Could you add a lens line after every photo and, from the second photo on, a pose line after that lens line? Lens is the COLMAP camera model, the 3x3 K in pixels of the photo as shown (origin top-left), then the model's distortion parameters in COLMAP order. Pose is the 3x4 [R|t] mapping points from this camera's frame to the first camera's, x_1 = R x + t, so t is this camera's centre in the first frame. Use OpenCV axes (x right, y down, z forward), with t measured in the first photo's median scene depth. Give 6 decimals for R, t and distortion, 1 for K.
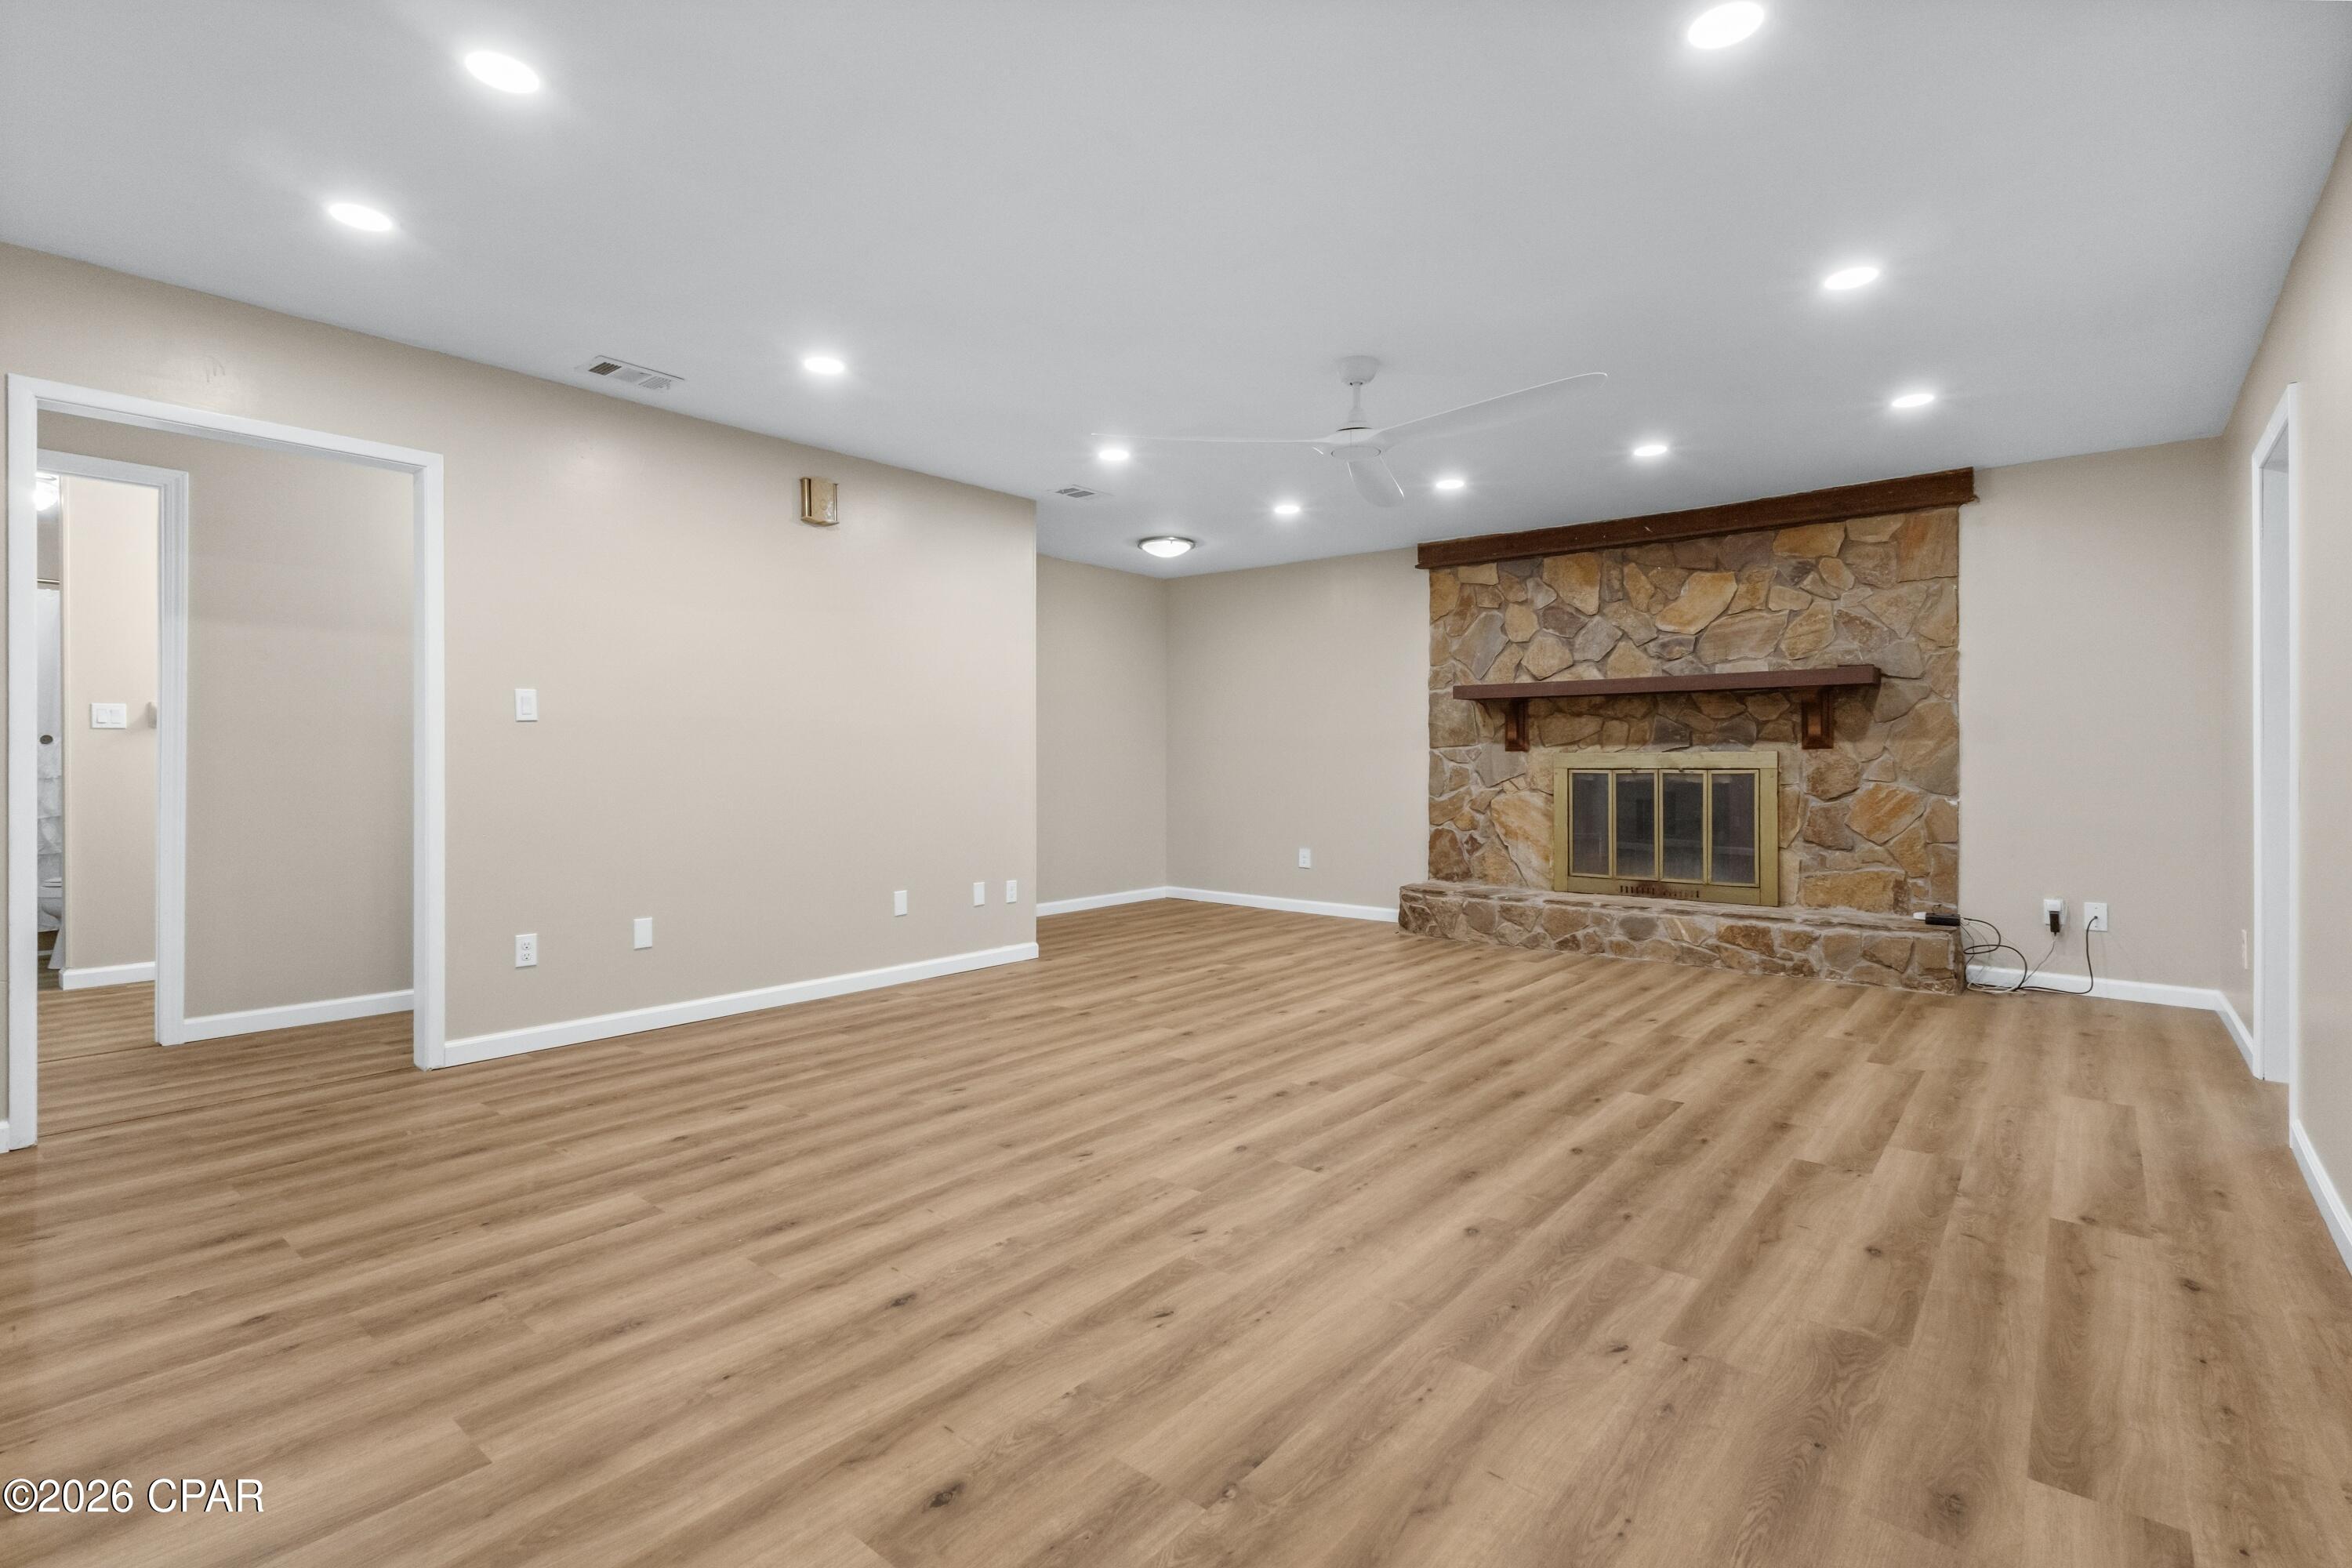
lens RADIAL K [[1101.3, 0, 1174.0], [0, 1101.3, 727.3], [0, 0, 1]] dist [-0.000059, -0.000260]
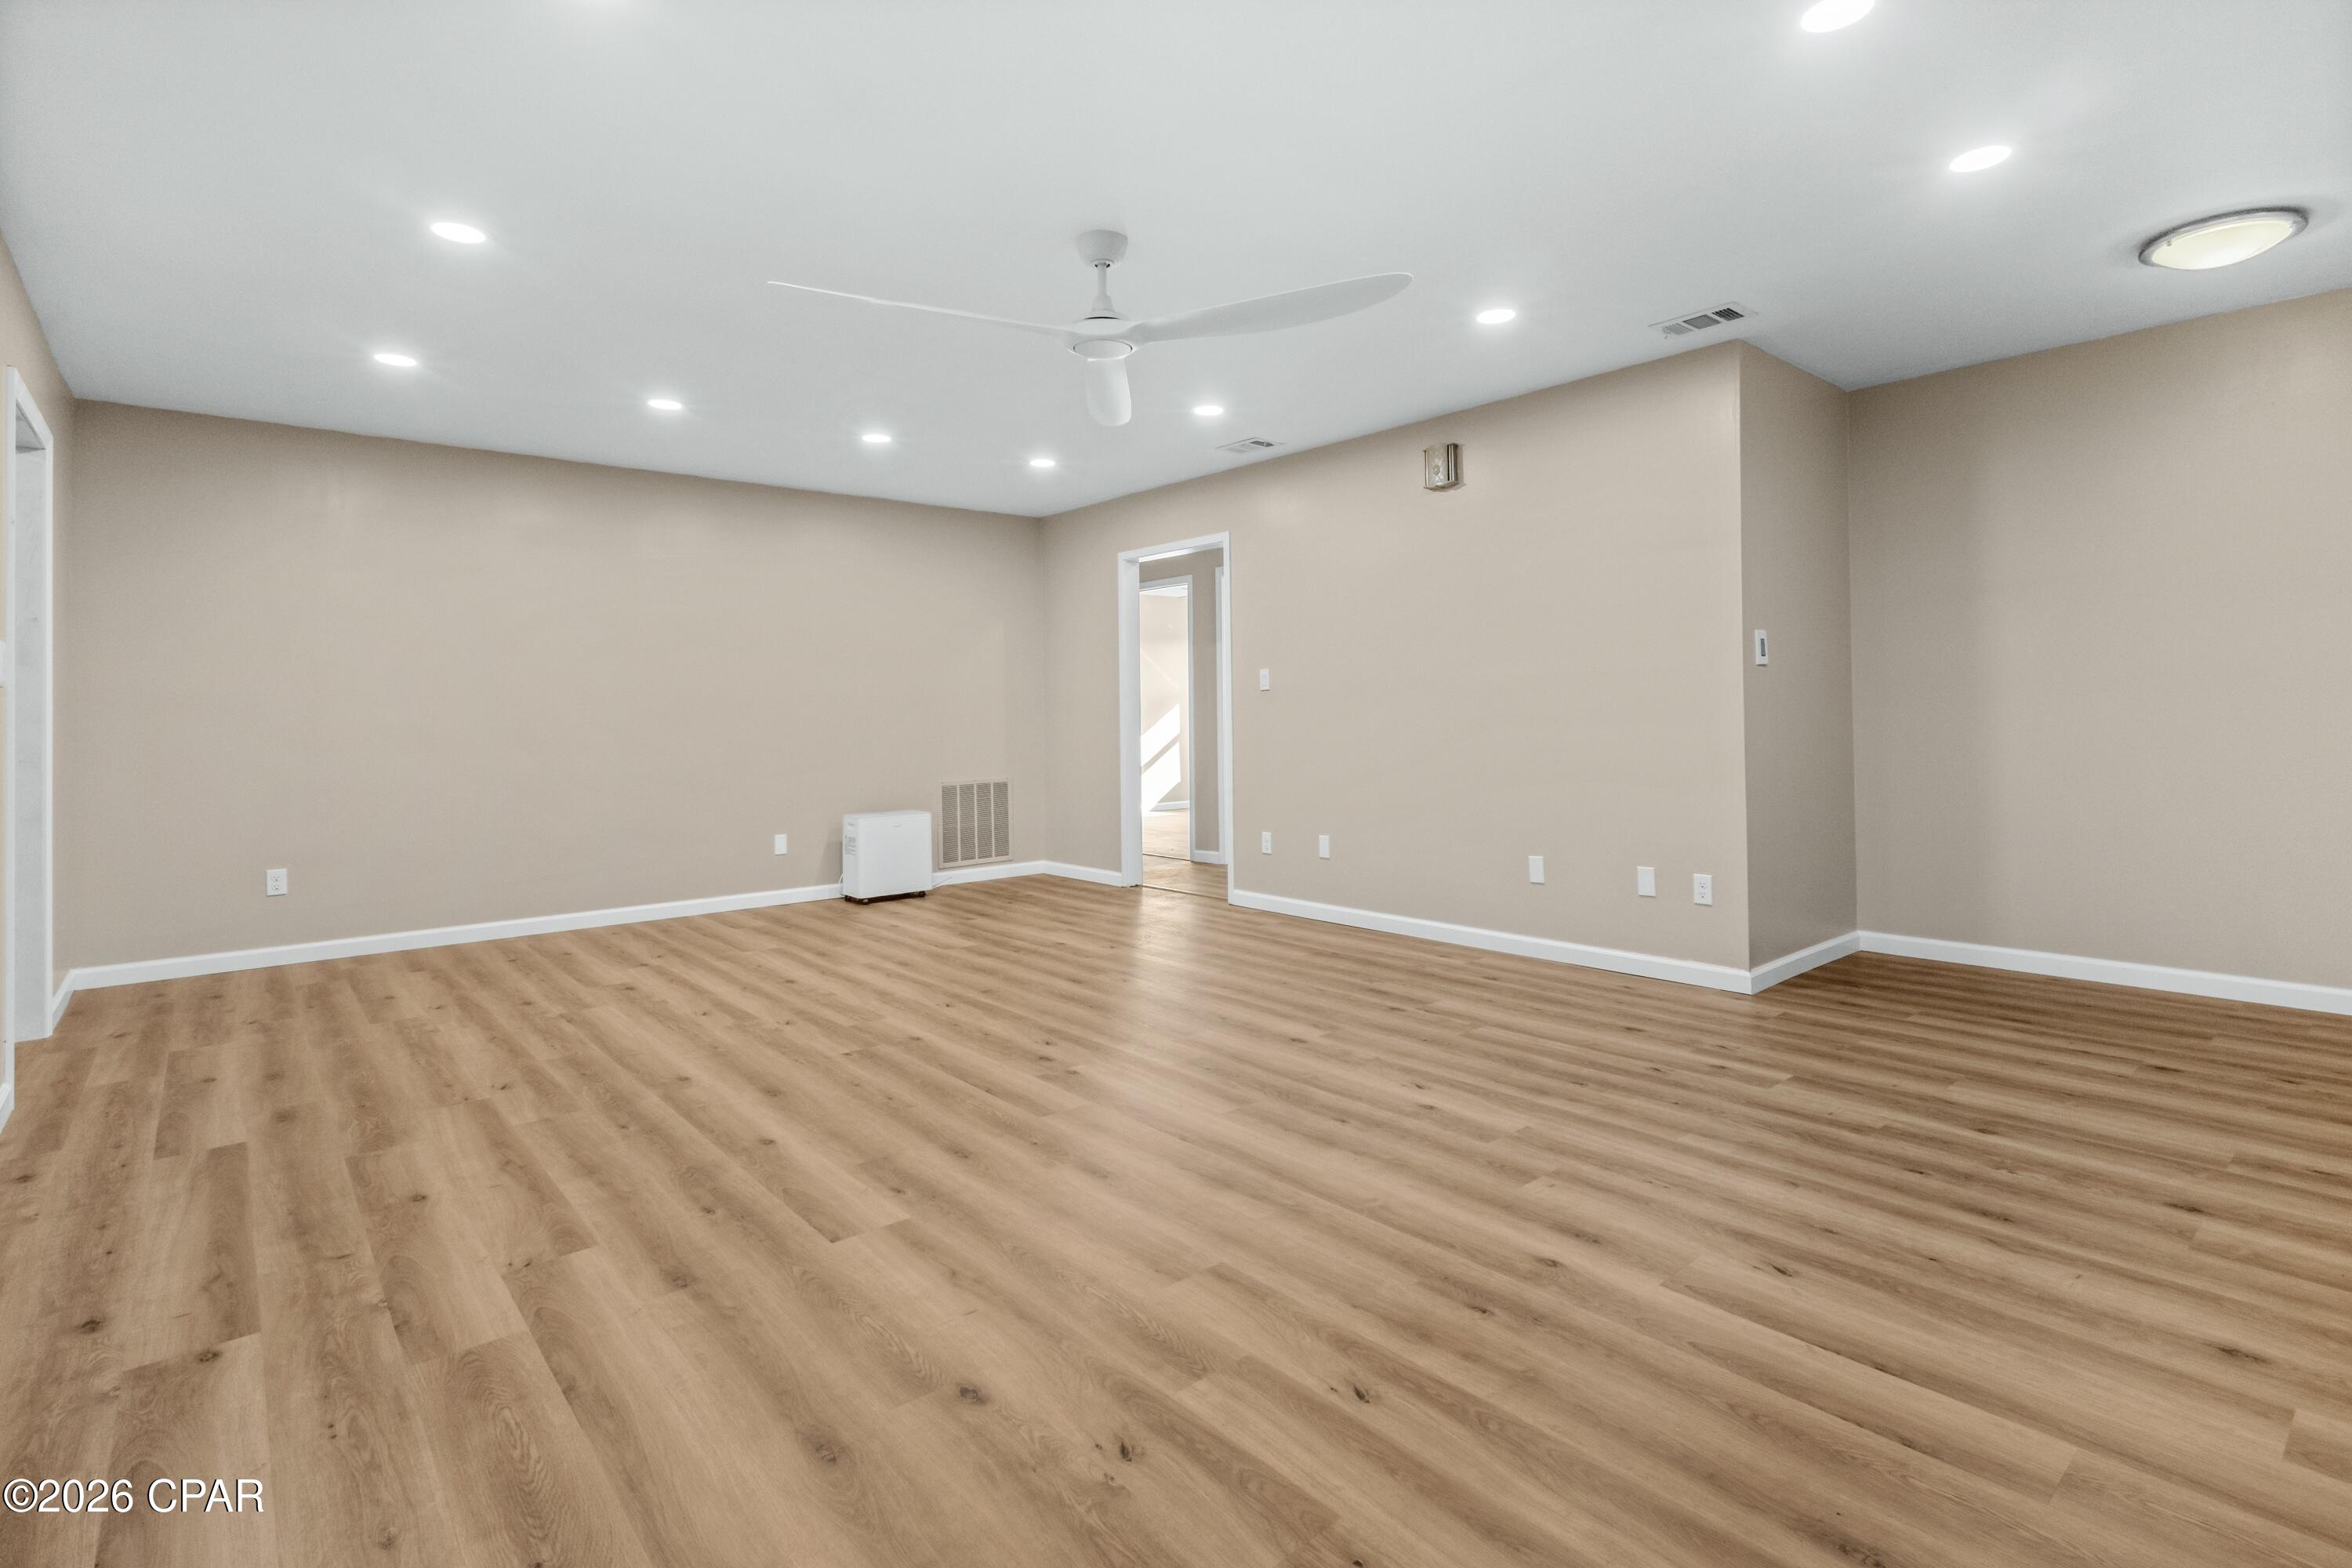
lens RADIAL K [[1143.9, 0, 1169.1], [0, 1143.9, 712.4], [0, 0, 1]] dist [-0.001011, -0.000606]
pose [[-0.182082, -0.001609, -0.983282, 1.357193], [0.040989, 0.999117, -0.009225, 0.053407], [0.982429, -0.041984, -0.181855, 1.655900]]
